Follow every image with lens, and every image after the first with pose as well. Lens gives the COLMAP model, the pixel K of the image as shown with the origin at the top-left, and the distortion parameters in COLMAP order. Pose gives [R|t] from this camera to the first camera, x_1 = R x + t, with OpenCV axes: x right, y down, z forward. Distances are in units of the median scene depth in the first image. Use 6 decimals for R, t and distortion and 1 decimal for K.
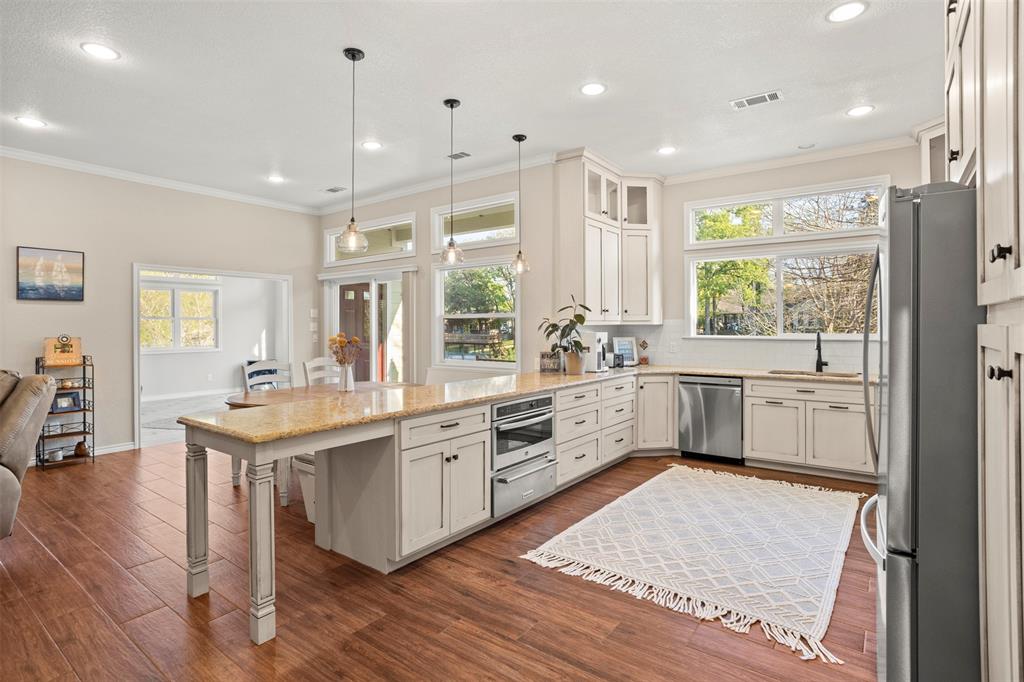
lens RADIAL K [[519.0, 0, 509.1], [0, 519.0, 322.9], [0, 0, 1]] dist [-0.059406, 0.036723]
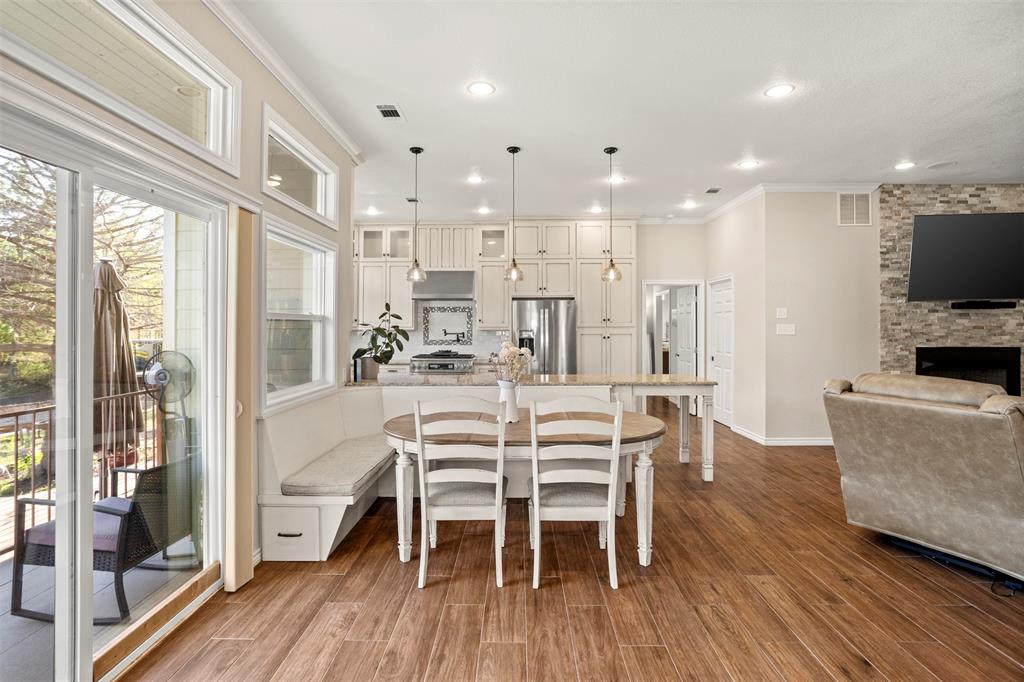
lens RADIAL K [[519.0, 0, 509.1], [0, 519.0, 322.9], [0, 0, 1]] dist [-0.059406, 0.036723]
pose [[-0.586618, 0.015245, 0.809720, -0.862472], [-0.000340, 0.999818, -0.019071, 0.007968], [-0.809863, -0.011462, -0.586507, 1.356929]]
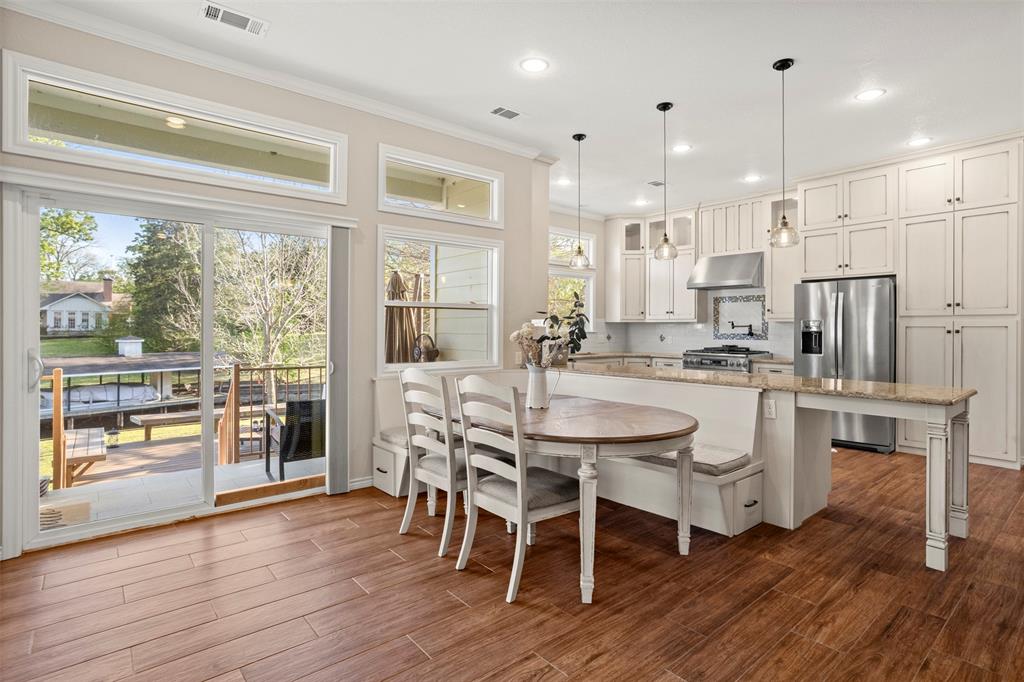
lens RADIAL K [[515.1, 0, 507.9], [0, 515.1, 332.3], [0, 0, 1]] dist [-0.052424, 0.031063]
pose [[0.229954, -0.002092, 0.973199, -0.943408], [-0.010241, 0.999937, 0.004569, 0.027630], [-0.973148, -0.011017, 0.229918, 0.840490]]
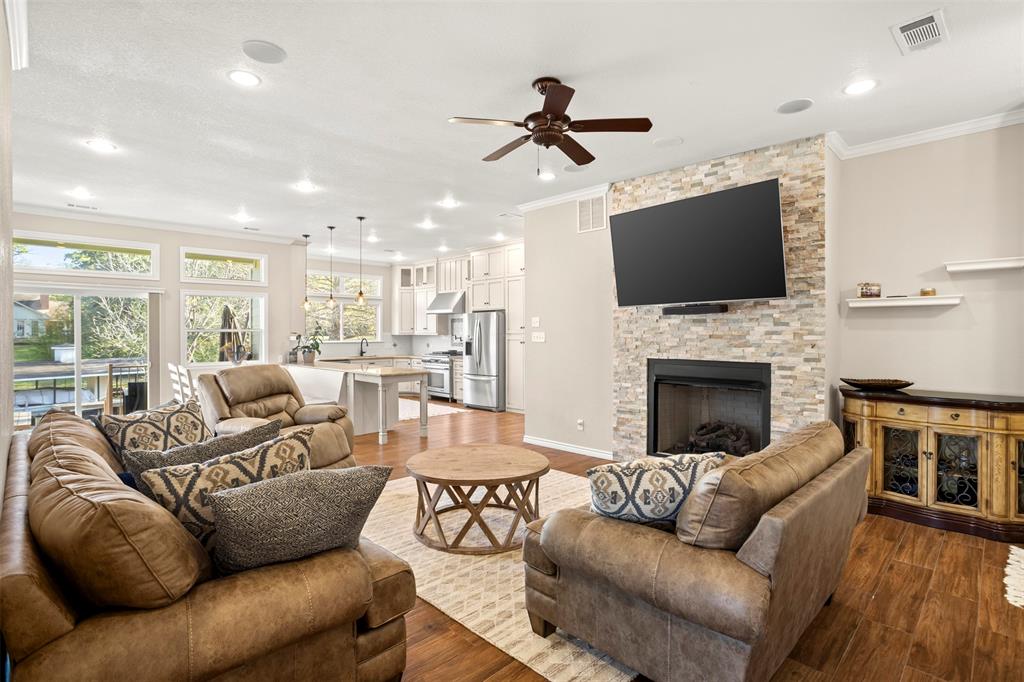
lens RADIAL K [[503.5, 0, 506.0], [0, 503.5, 337.6], [0, 0, 1]] dist [-0.052541, 0.027241]
pose [[0.150320, -0.006940, 0.988613, -1.544890], [-0.004034, 0.999963, 0.007633, -0.008172], [-0.988629, -0.005135, 0.150286, 0.012986]]
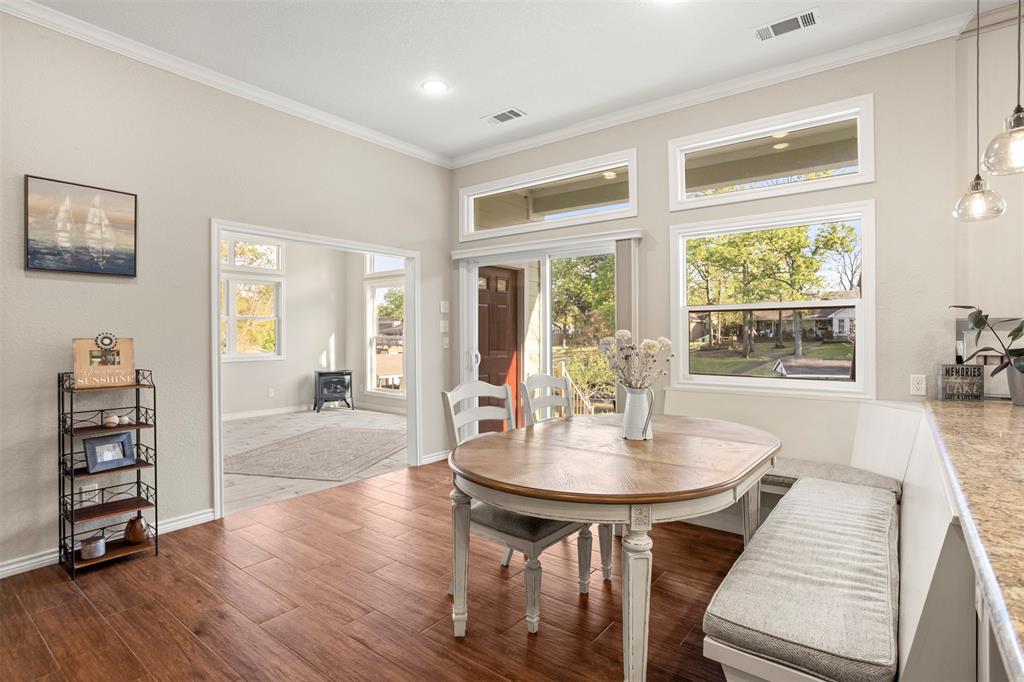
lens RADIAL K [[515.1, 0, 507.9], [0, 515.1, 332.3], [0, 0, 1]] dist [-0.052424, 0.031063]
pose [[0.999846, 0.001702, -0.017475, -0.419621], [-0.001629, 0.999990, 0.004181, 0.019504], [0.017482, -0.004152, 0.999839, 0.443779]]
